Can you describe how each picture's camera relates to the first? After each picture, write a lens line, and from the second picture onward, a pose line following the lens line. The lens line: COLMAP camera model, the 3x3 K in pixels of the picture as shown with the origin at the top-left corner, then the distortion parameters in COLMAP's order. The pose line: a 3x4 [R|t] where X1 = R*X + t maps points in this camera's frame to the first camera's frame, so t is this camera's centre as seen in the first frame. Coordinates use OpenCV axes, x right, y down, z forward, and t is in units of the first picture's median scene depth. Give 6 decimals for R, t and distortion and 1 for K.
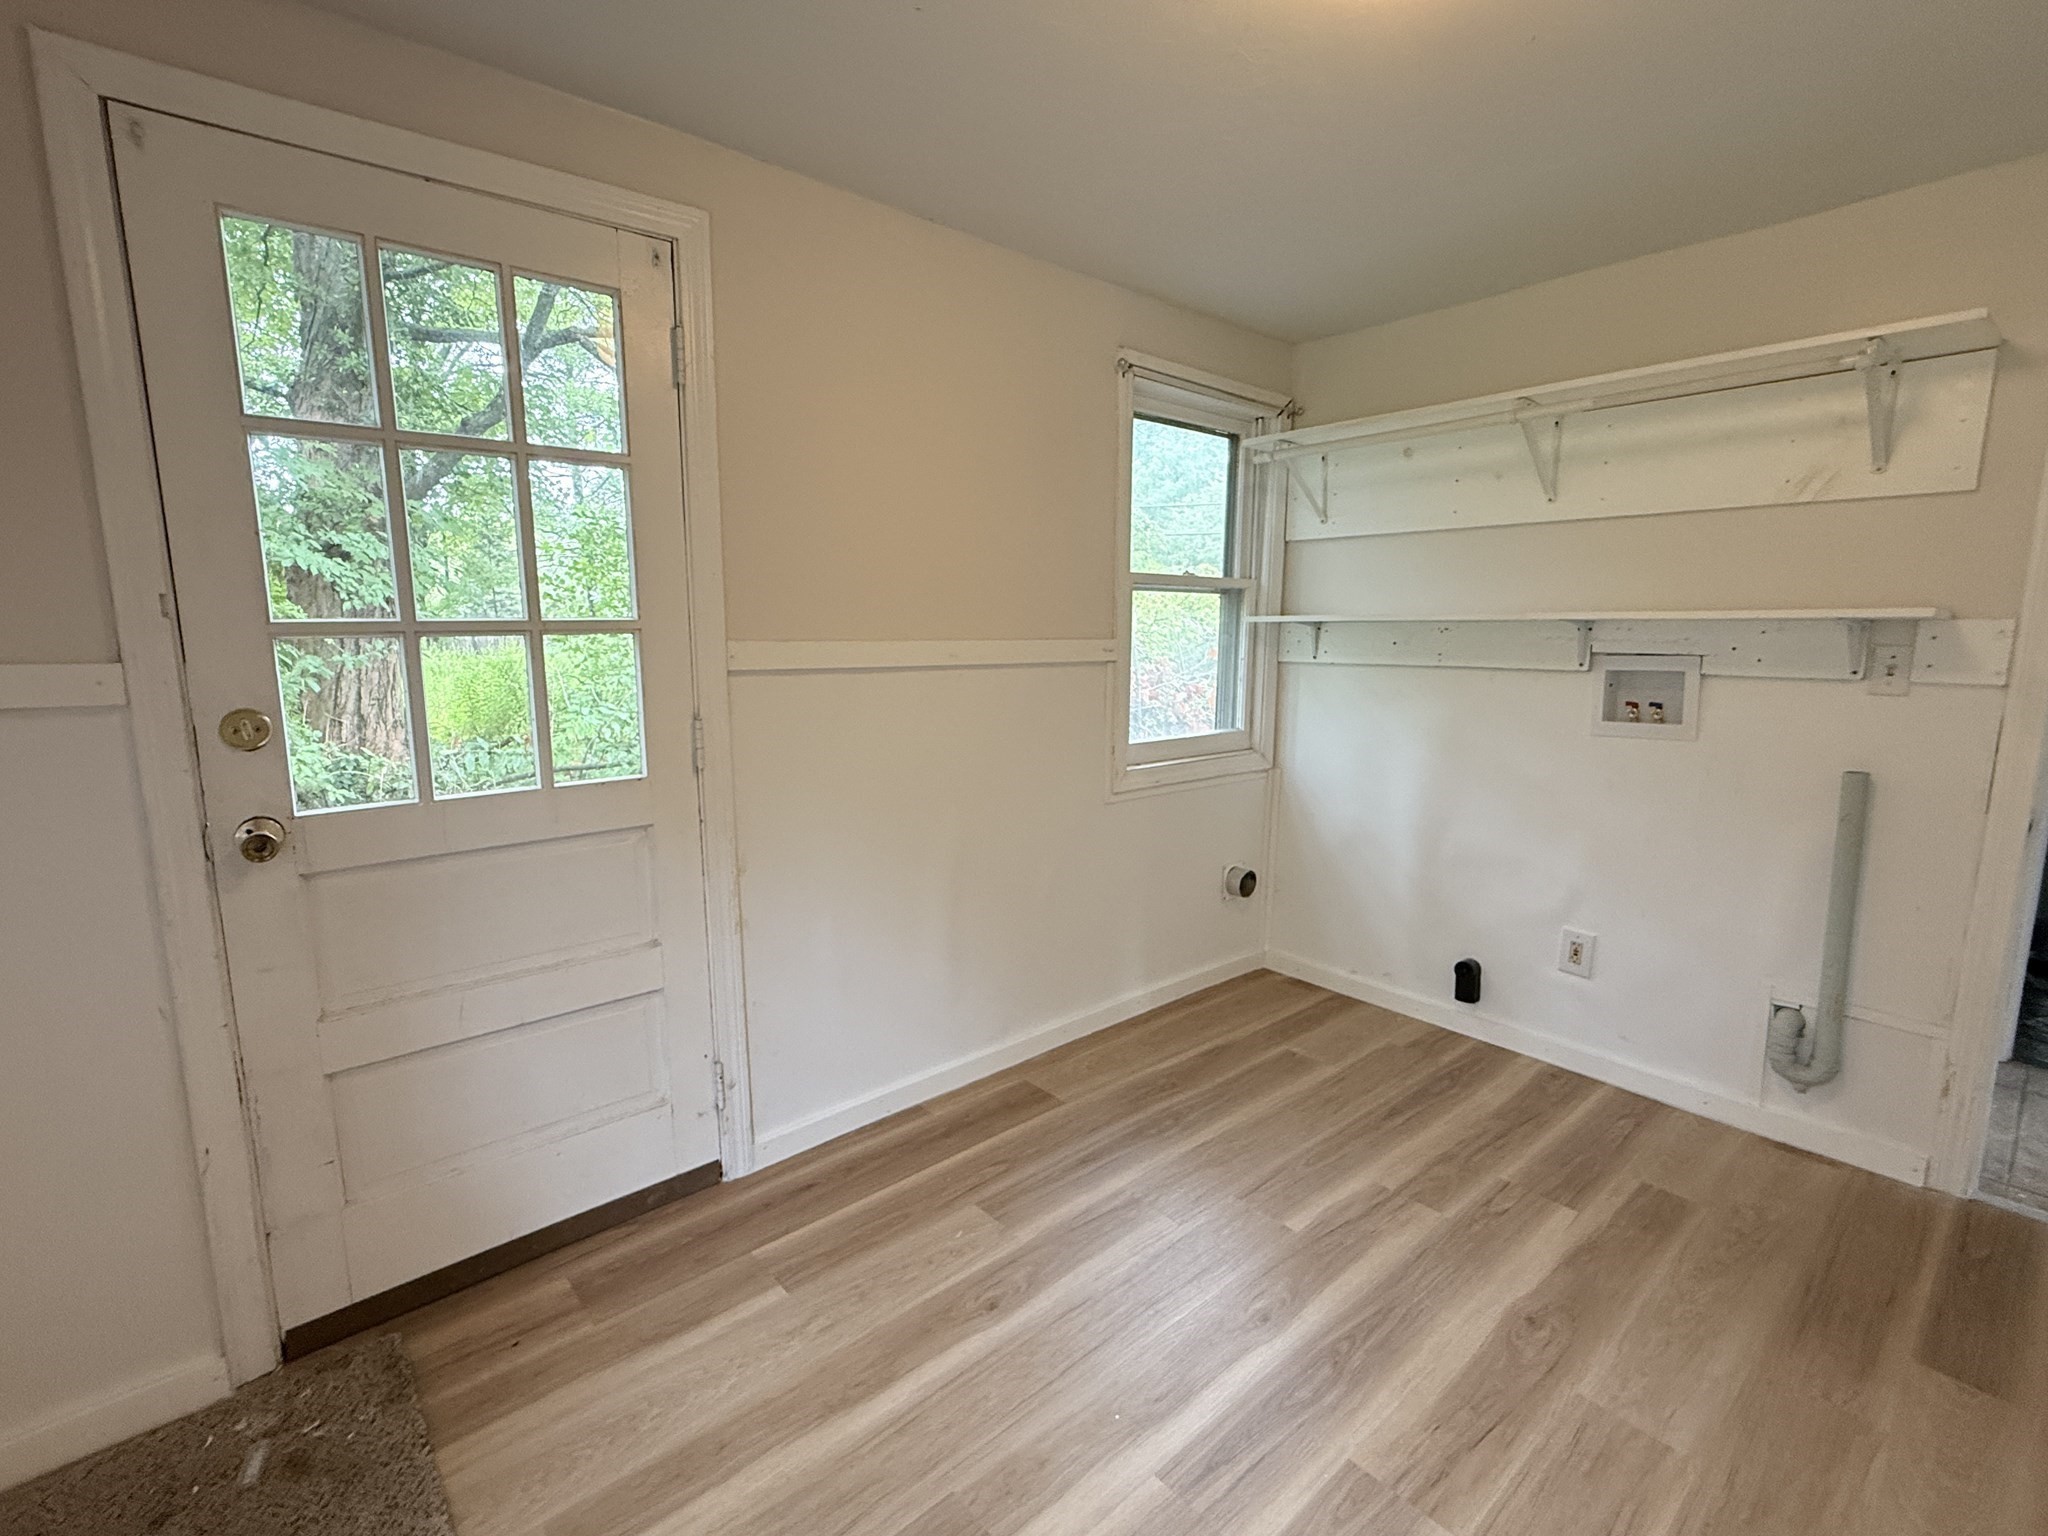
lens RADIAL K [[939.8, 0, 1024.0], [0, 939.8, 768.0], [0, 0, 1]] dist [-0.001295, 0.000334]
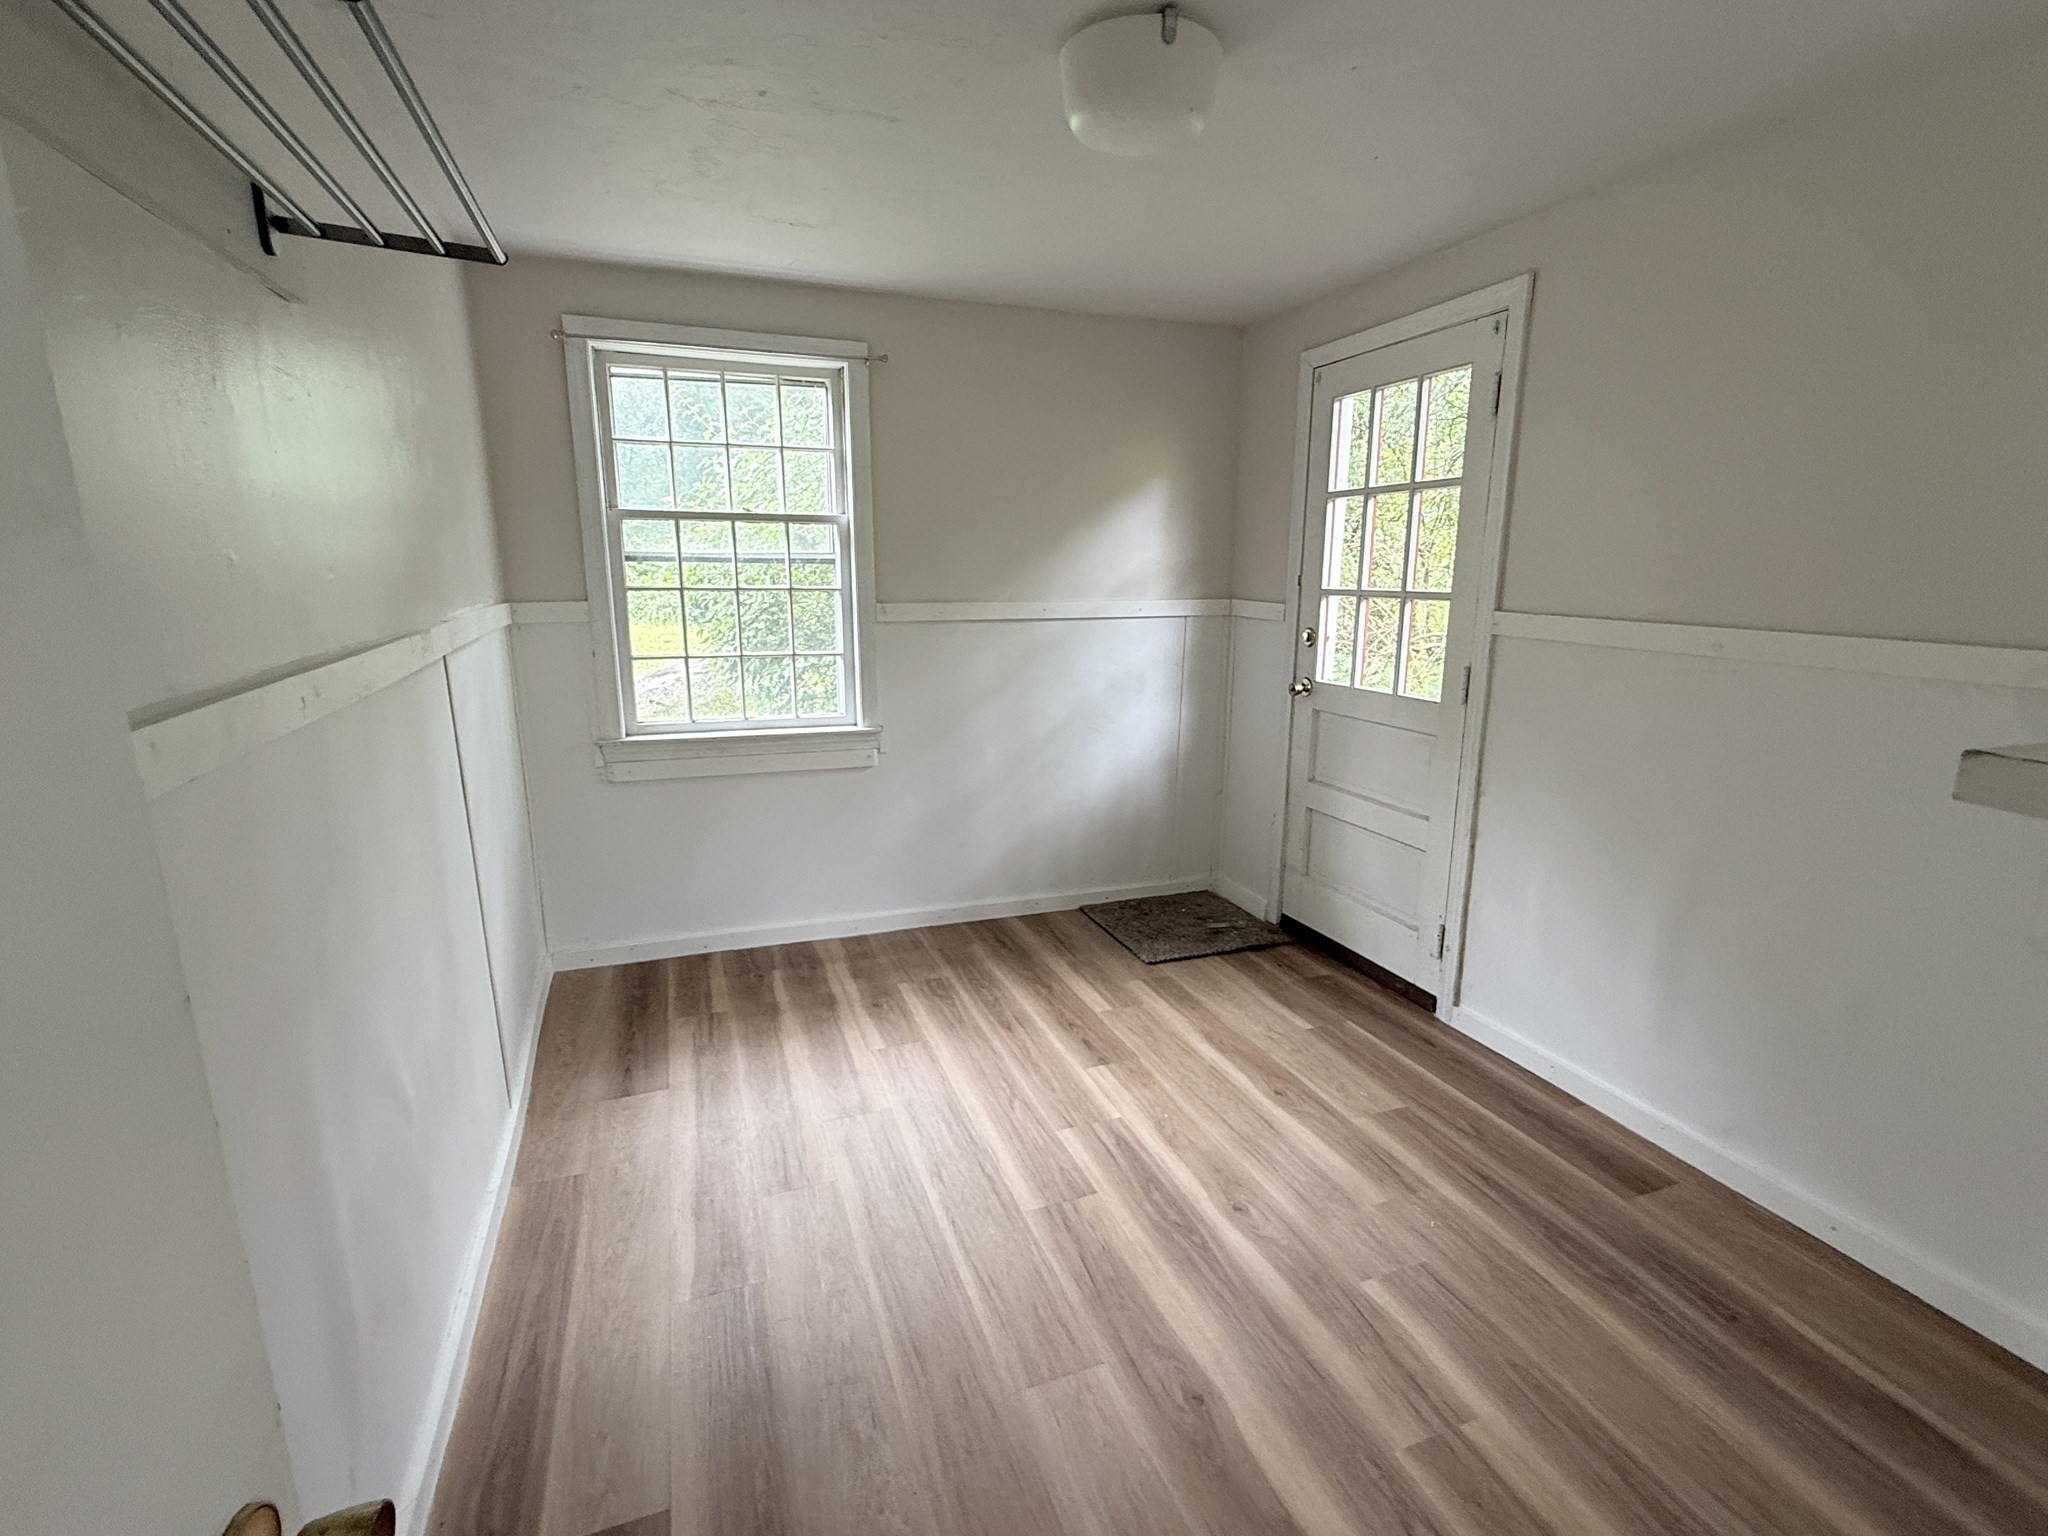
lens RADIAL K [[939.8, 0, 1024.0], [0, 939.8, 768.0], [0, 0, 1]] dist [-0.001295, 0.000334]
pose [[-0.349327, 0.199712, -0.915470, 1.190518], [-0.144564, 0.953836, 0.263245, -0.187020], [0.925782, 0.224303, -0.304329, 0.897533]]
